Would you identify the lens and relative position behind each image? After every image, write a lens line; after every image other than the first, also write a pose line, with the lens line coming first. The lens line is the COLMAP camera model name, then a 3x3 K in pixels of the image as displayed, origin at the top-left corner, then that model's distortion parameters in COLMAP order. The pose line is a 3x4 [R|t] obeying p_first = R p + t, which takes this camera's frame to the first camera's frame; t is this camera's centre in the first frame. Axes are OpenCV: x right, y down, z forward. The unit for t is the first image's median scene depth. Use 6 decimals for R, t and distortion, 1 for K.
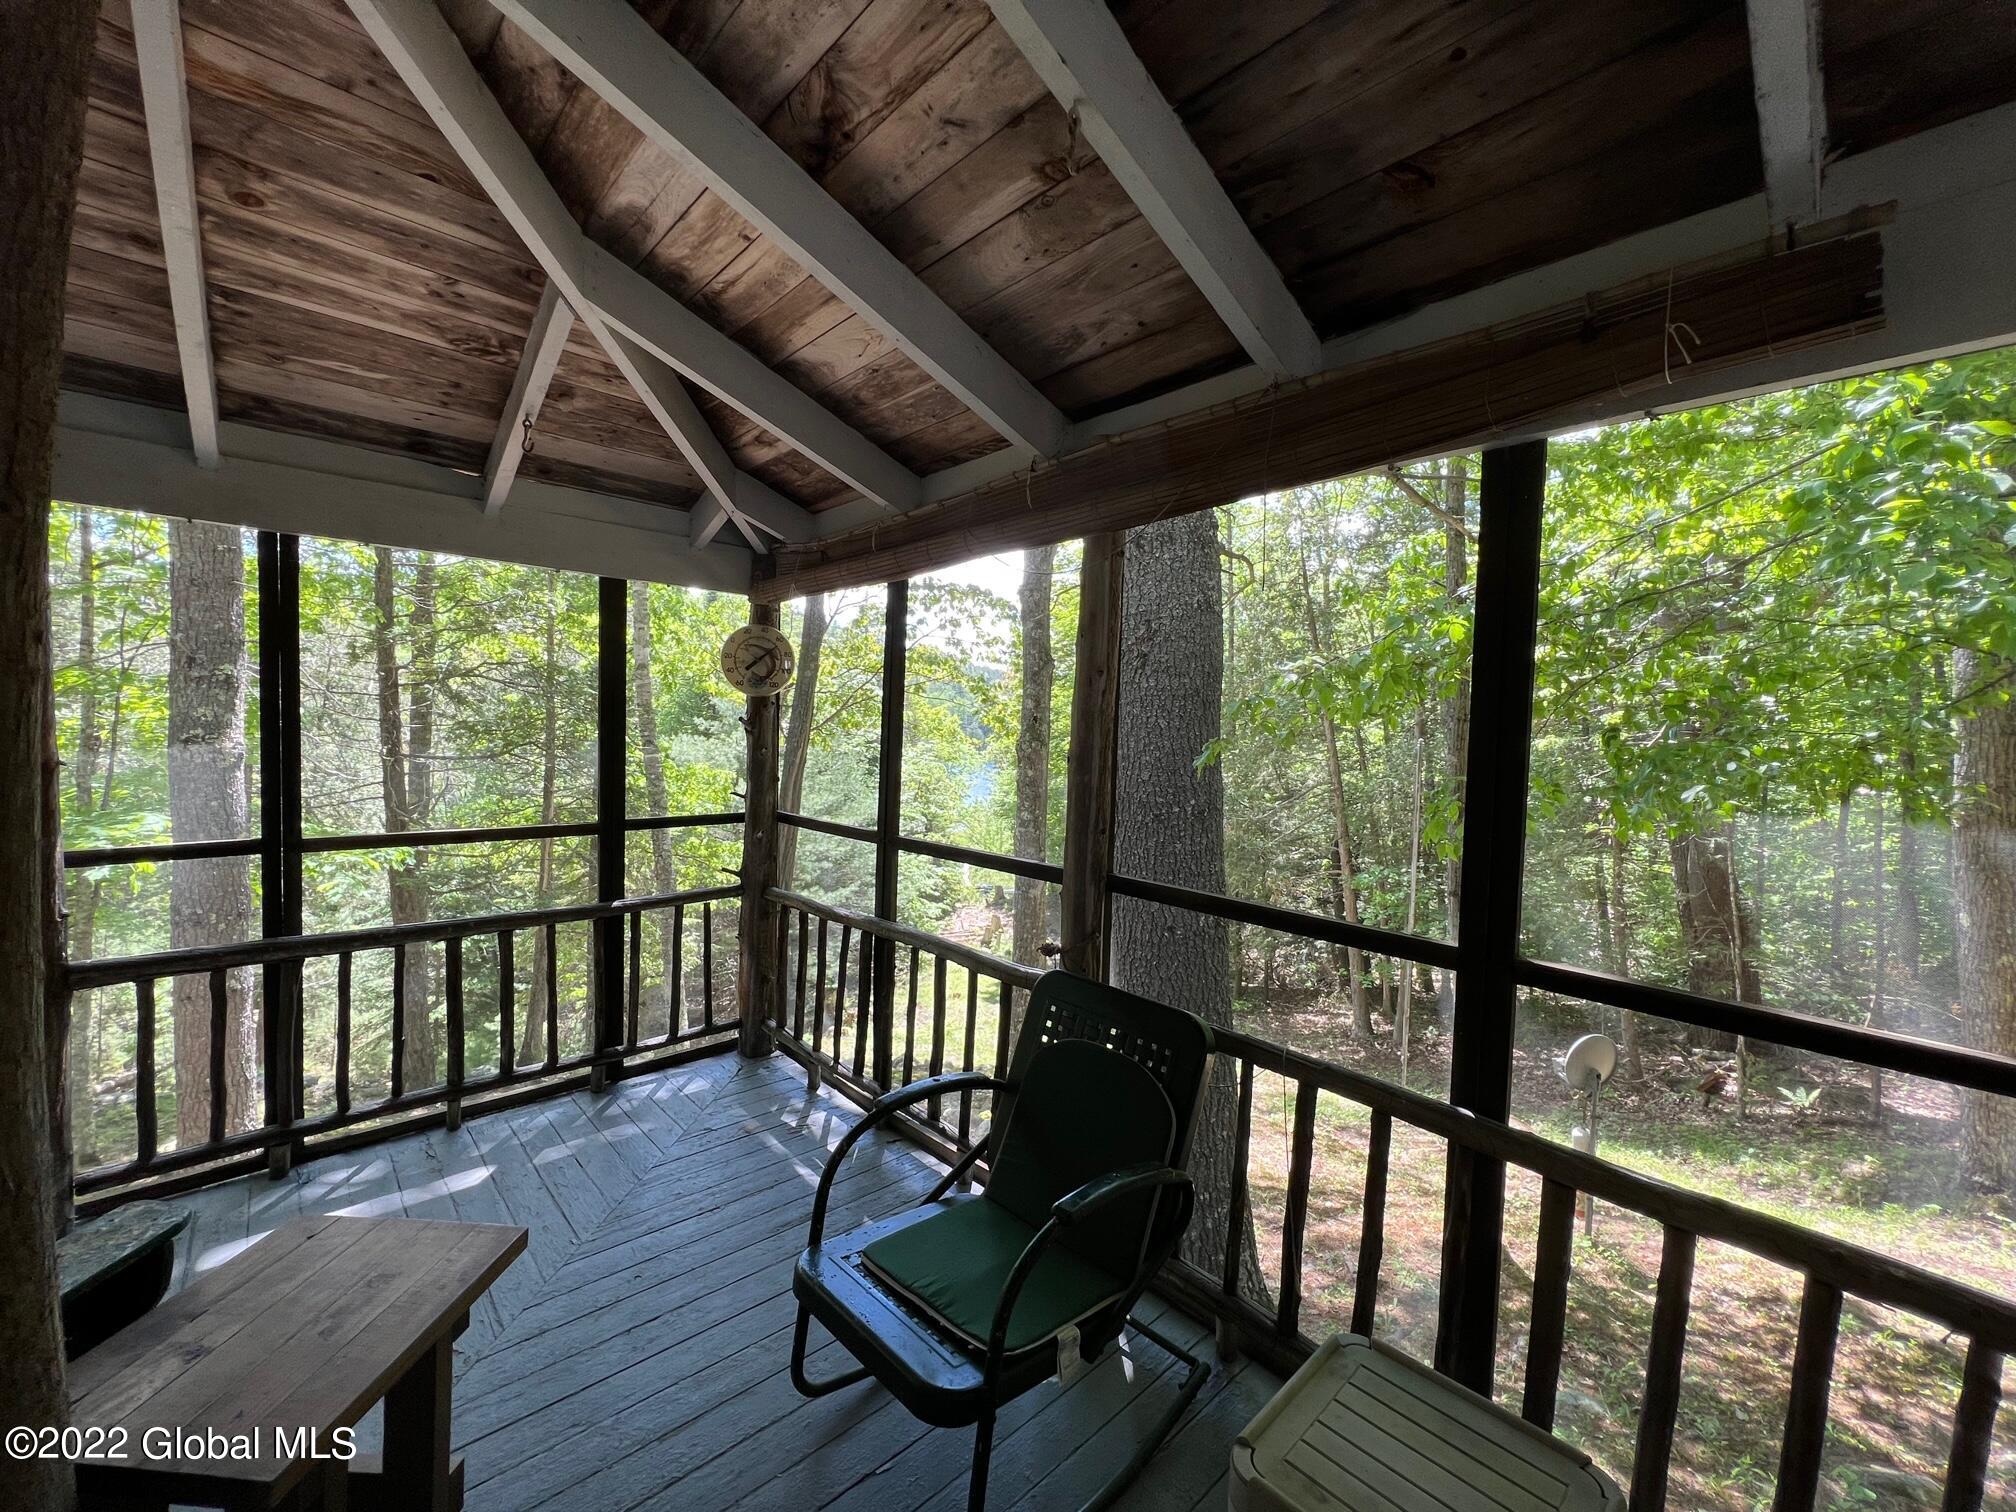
lens RADIAL K [[817.6, 0, 1039.4], [0, 817.6, 757.9], [0, 0, 1]] dist [0.000931, 0.000145]
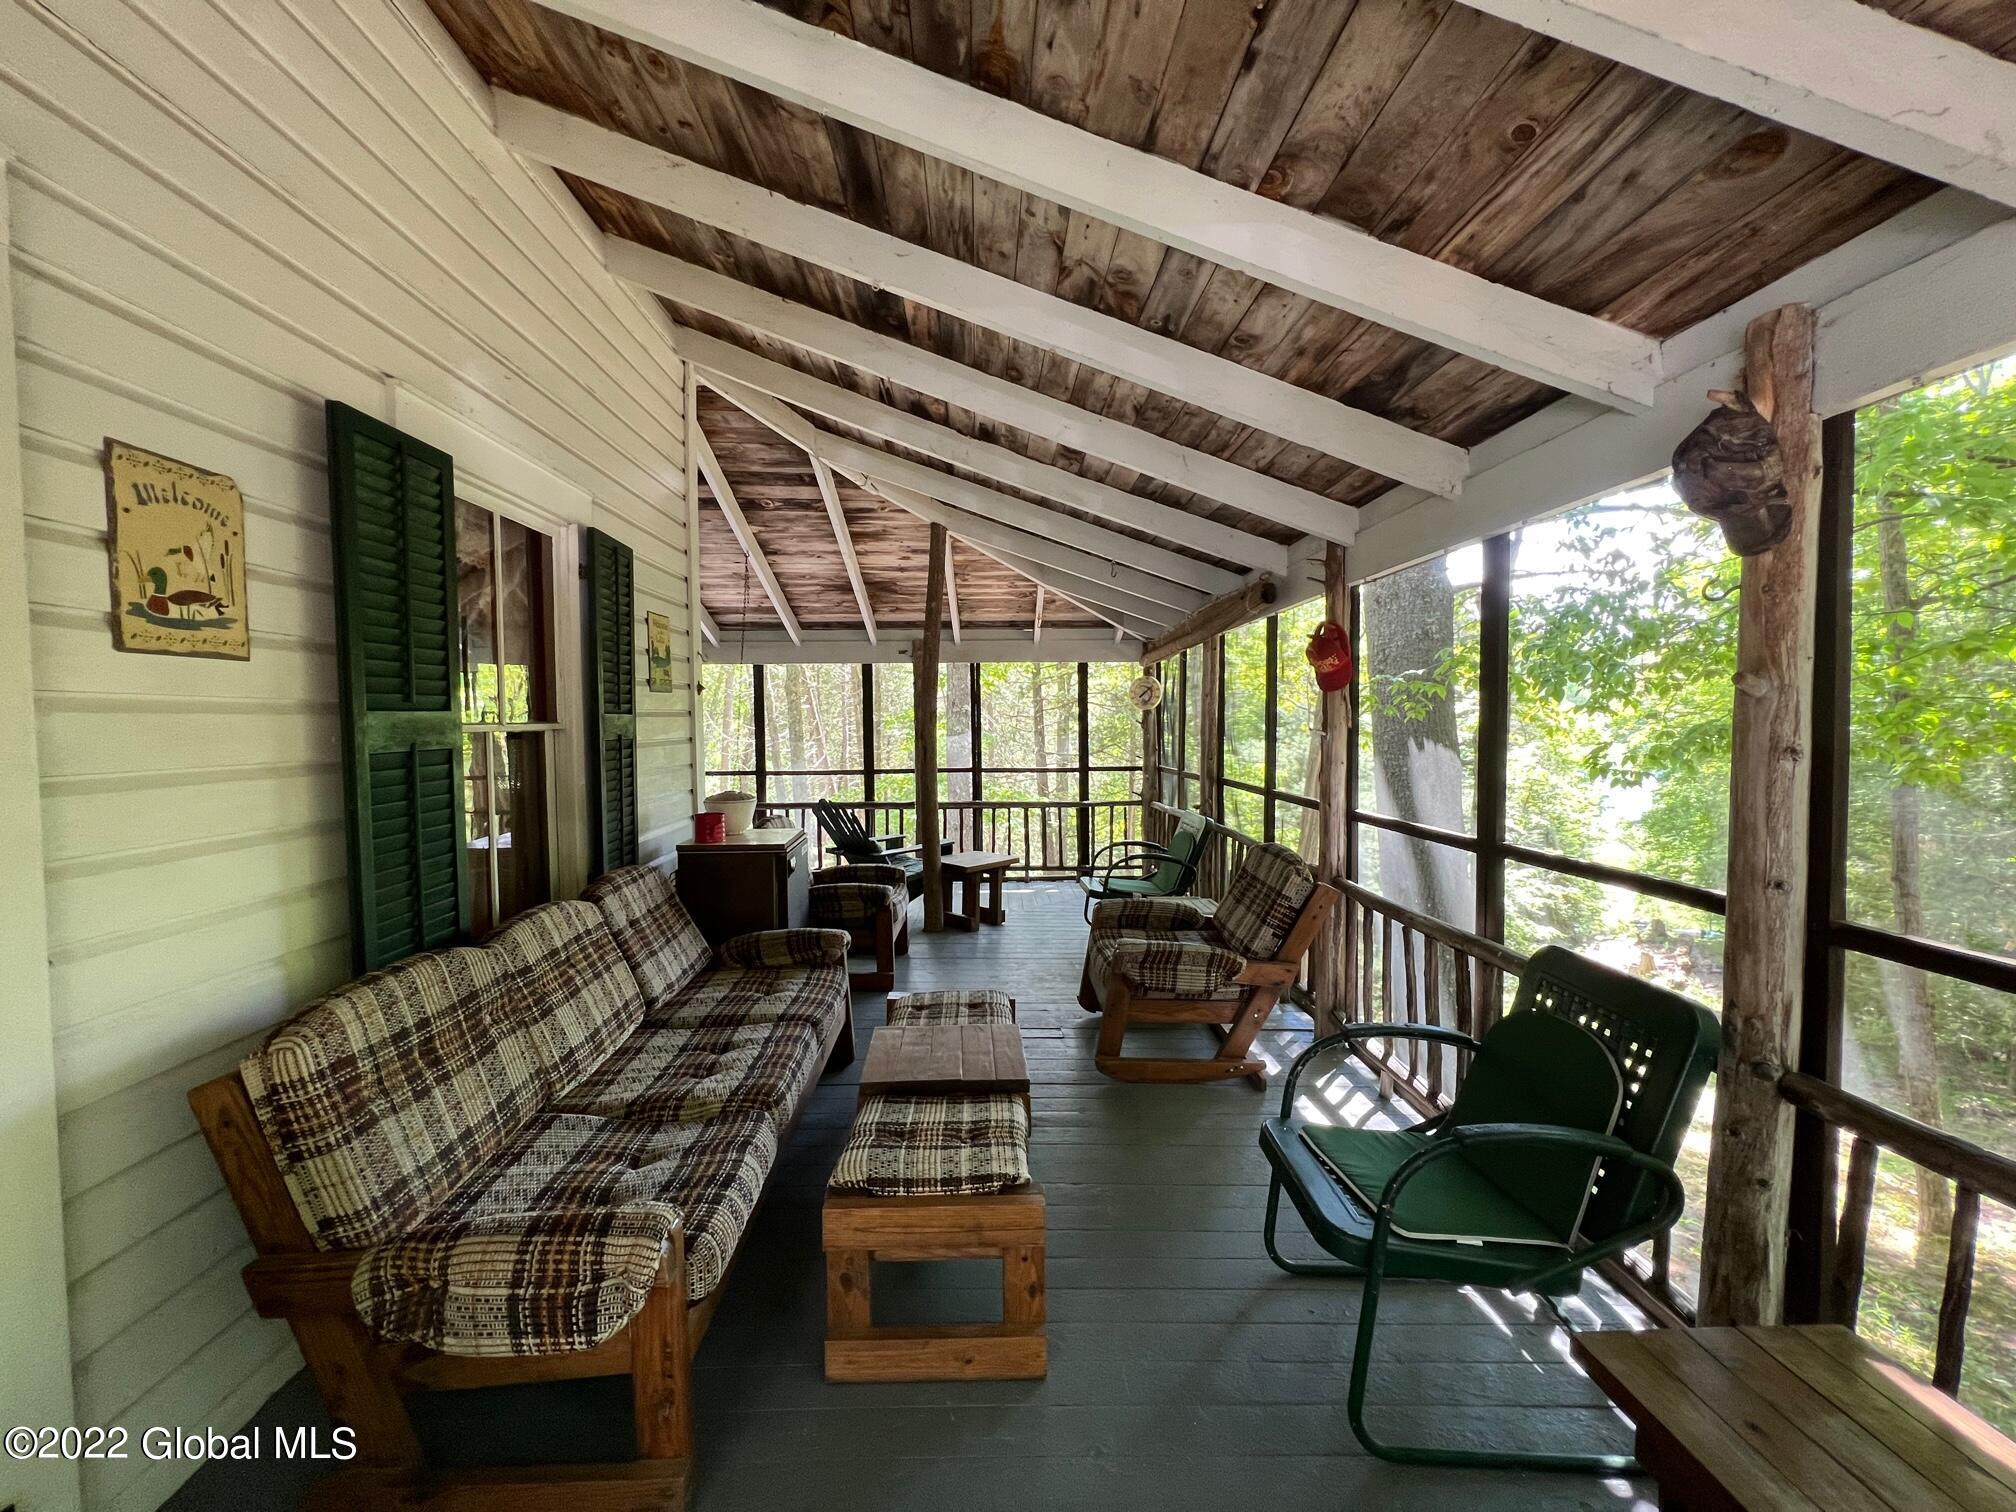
lens RADIAL K [[817.6, 0, 1005.1], [0, 817.6, 760.5], [0, 0, 1]] dist [0.000931, 0.000145]
pose [[0.736813, -0.005908, -0.676071, 0.627946], [0.003696, 0.999982, -0.004710, 0.048350], [0.676086, 0.000971, 0.736822, -0.606633]]
